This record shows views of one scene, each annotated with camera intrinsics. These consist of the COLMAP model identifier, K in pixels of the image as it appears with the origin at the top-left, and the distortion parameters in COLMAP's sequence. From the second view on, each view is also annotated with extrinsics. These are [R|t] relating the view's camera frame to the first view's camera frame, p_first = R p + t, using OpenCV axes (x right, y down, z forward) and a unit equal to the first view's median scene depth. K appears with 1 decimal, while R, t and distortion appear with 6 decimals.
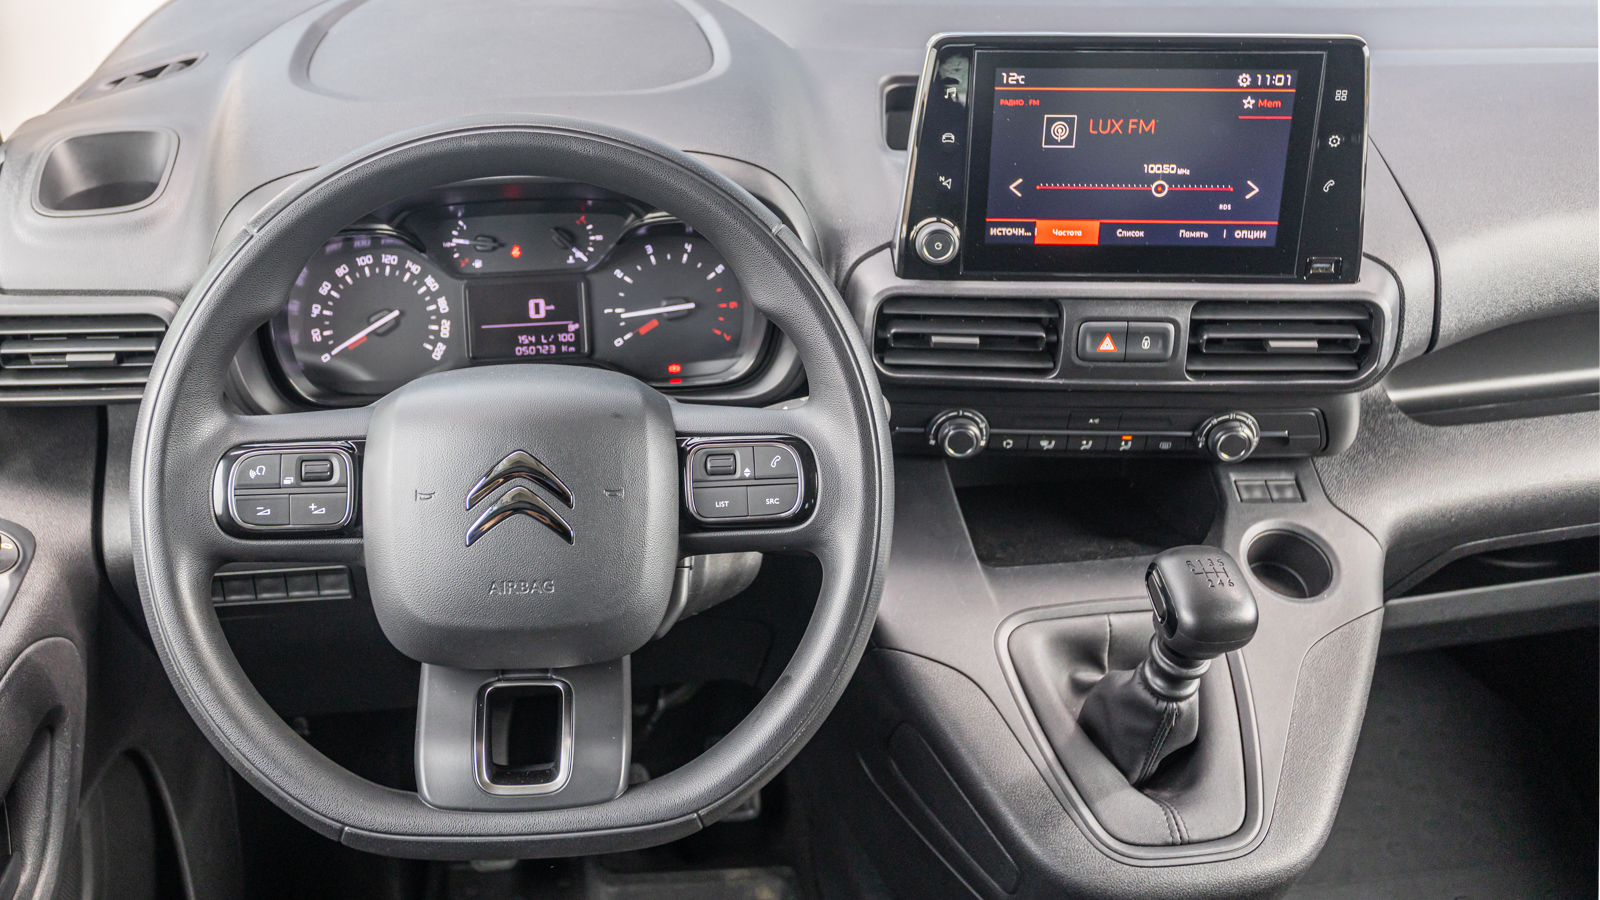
lens RADIAL K [[1399.2, 0, 671.1], [0, 1399.2, 362.3], [0, 0, 1]] dist [0.006392, 0.001840]
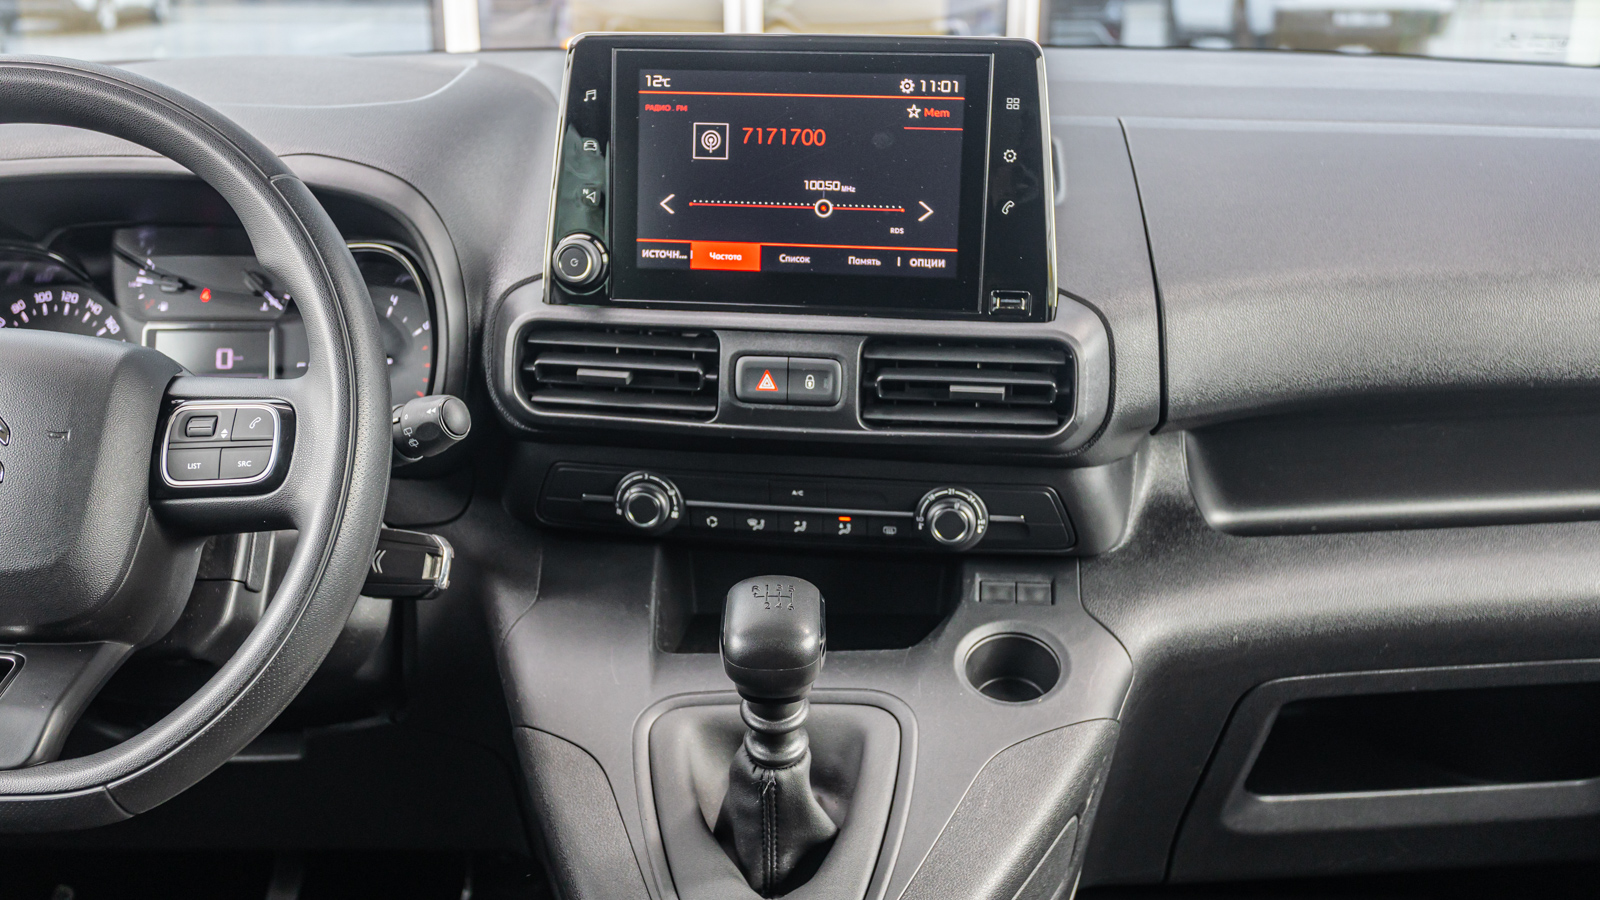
lens RADIAL K [[1701.6, 0, 805.6], [0, 1701.6, 536.0], [0, 0, 1]] dist [0.006351, 0.010235]
pose [[0.993099, 0.044971, -0.108313, 0.460698], [-0.057954, 0.991098, -0.119862, 0.212589], [0.101959, 0.125312, 0.986864, -0.047156]]
